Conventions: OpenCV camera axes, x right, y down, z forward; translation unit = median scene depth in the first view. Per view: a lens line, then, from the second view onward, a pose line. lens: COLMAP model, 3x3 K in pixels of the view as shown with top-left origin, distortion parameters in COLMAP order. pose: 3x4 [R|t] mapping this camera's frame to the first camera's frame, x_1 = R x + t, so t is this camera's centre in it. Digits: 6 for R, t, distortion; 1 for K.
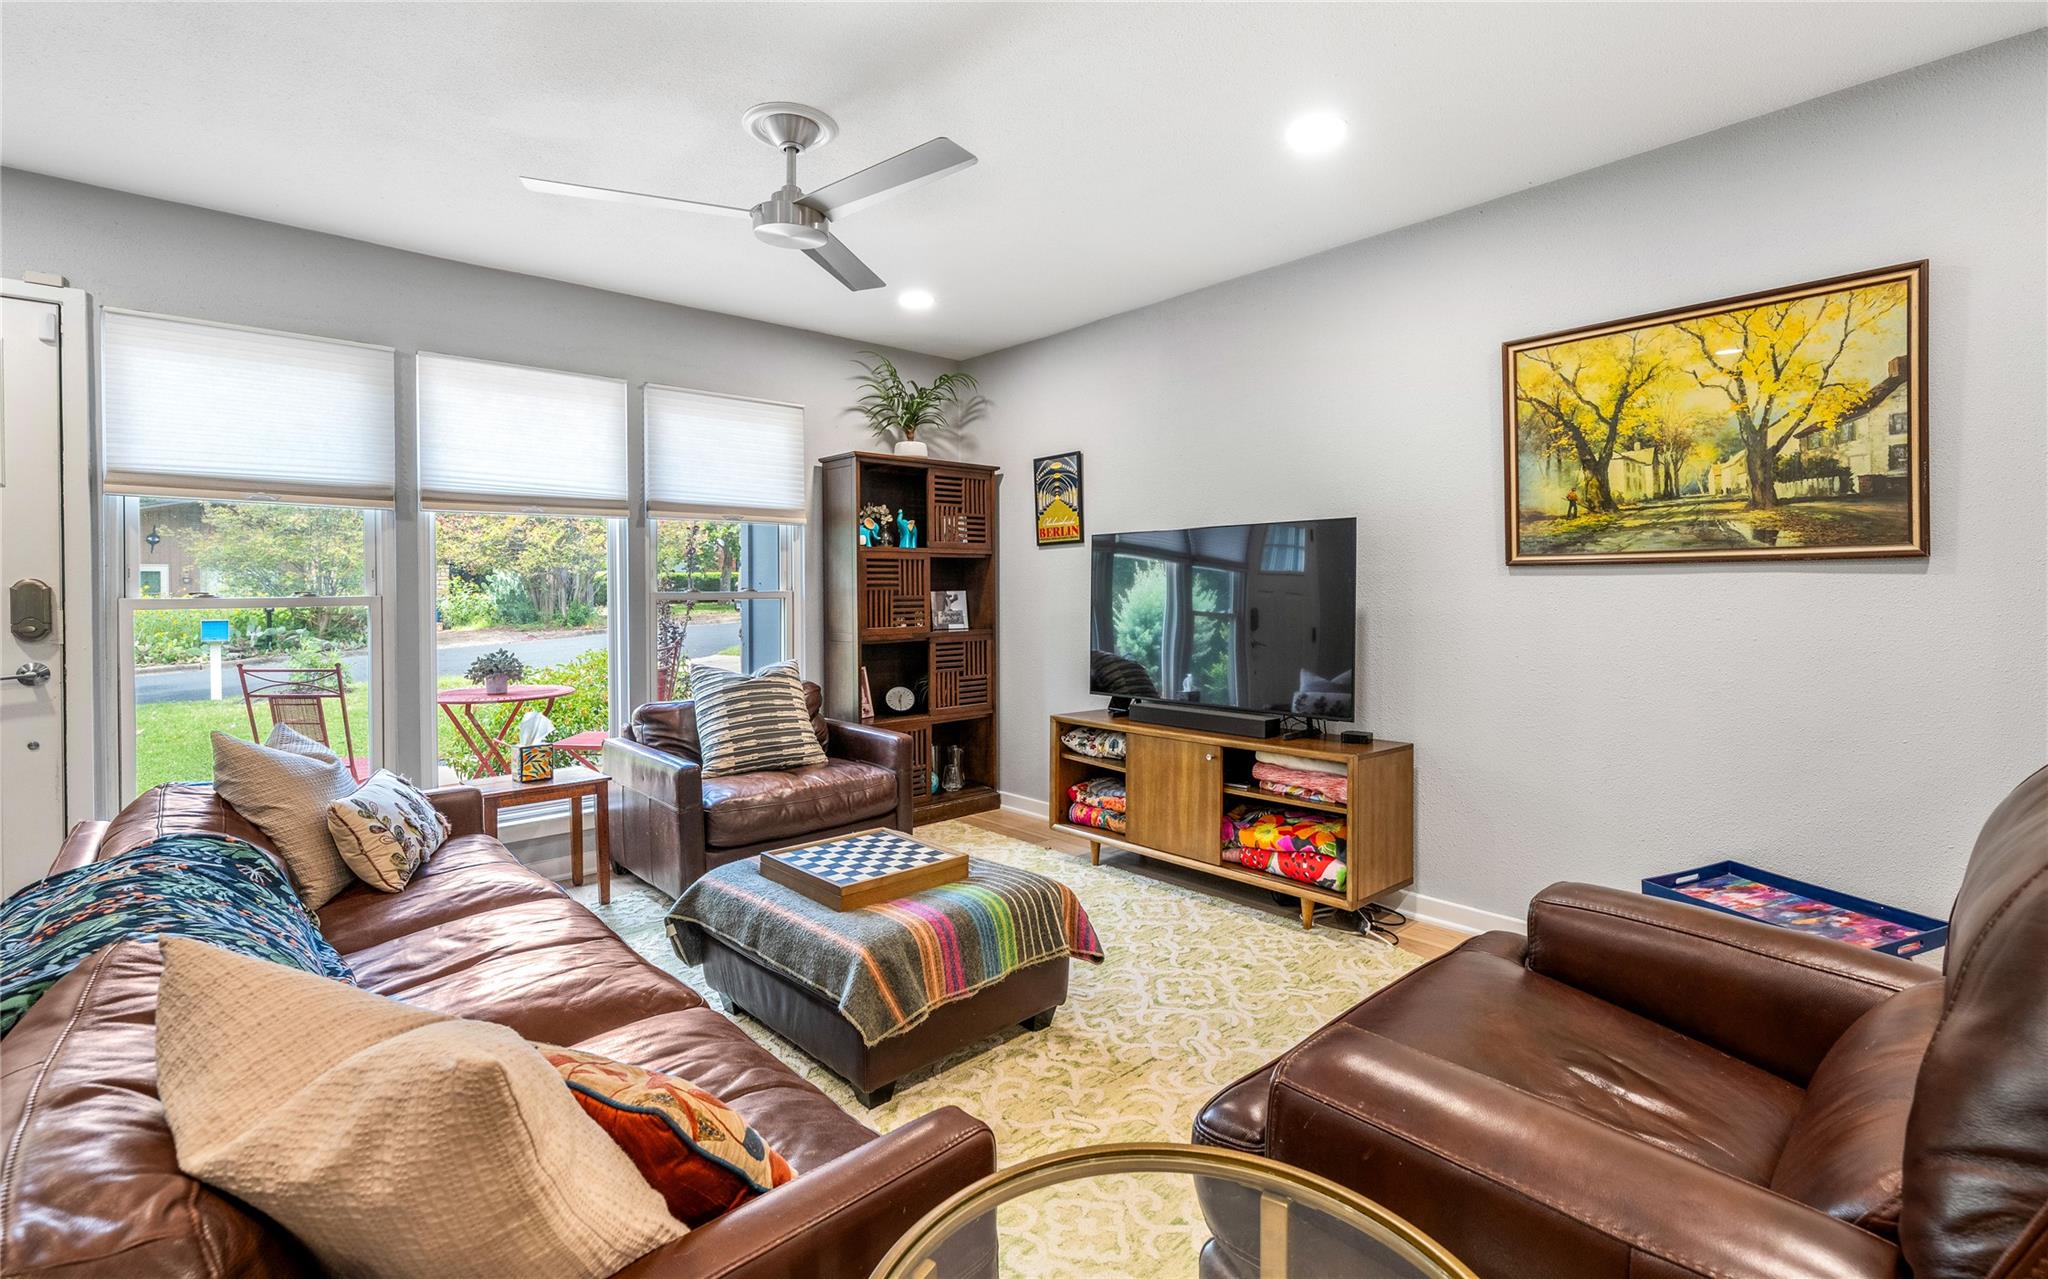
lens RADIAL K [[904.2, 0, 1018.7], [0, 904.2, 581.9], [0, 0, 1]] dist [-0.002077, -0.000585]
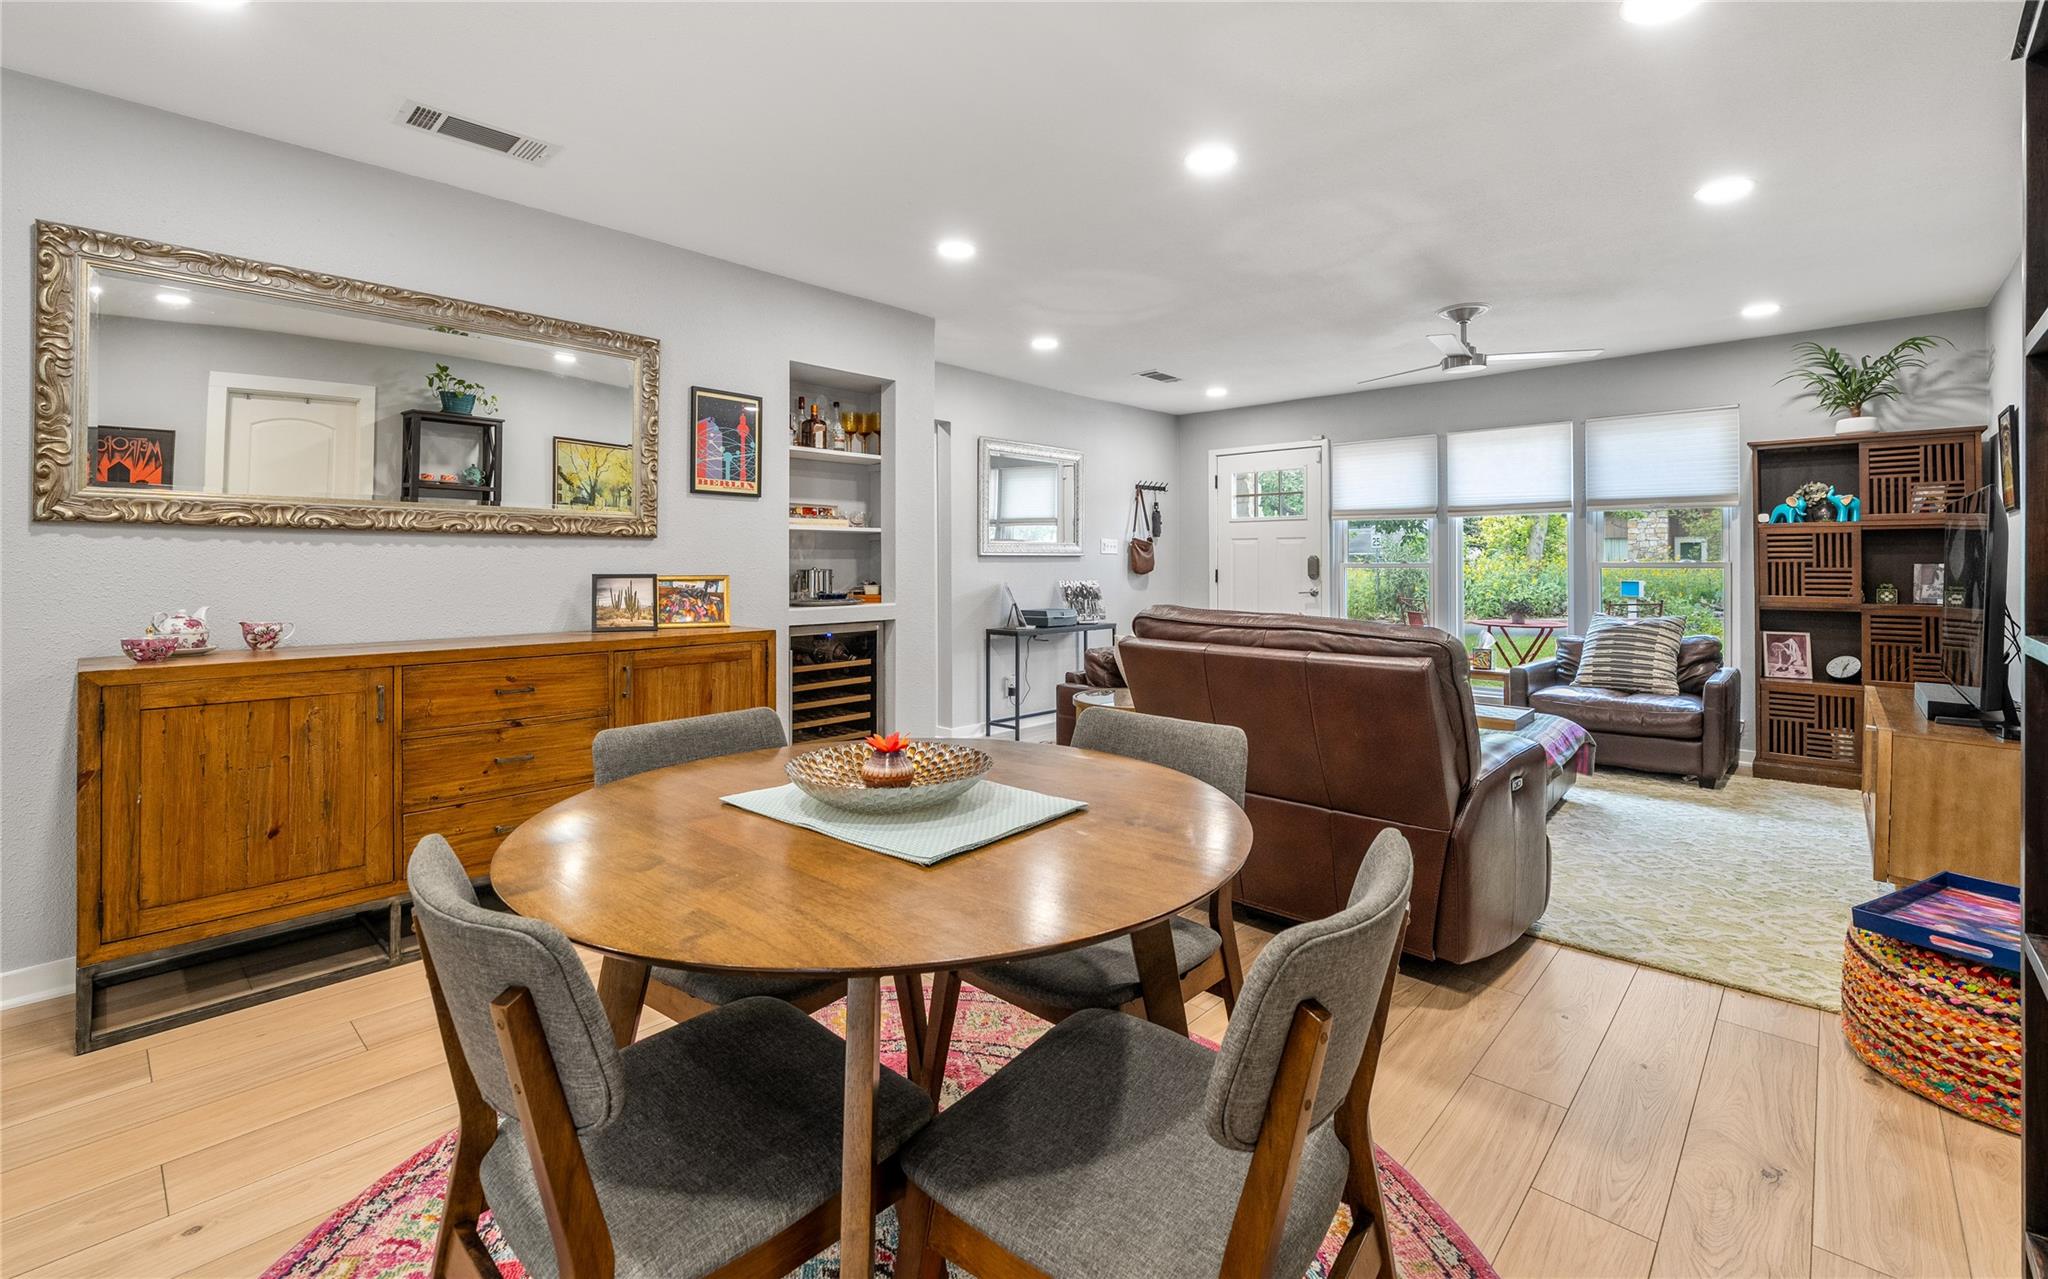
lens RADIAL K [[873.2, 0, 1030.8], [0, 873.2, 573.6], [0, 0, 1]] dist [-0.001968, -0.000196]
pose [[0.095442, 0.021650, -0.995200, 0.878300], [0.005956, 0.999733, 0.022320, -0.007088], [0.995417, -0.008058, 0.095287, -0.031841]]
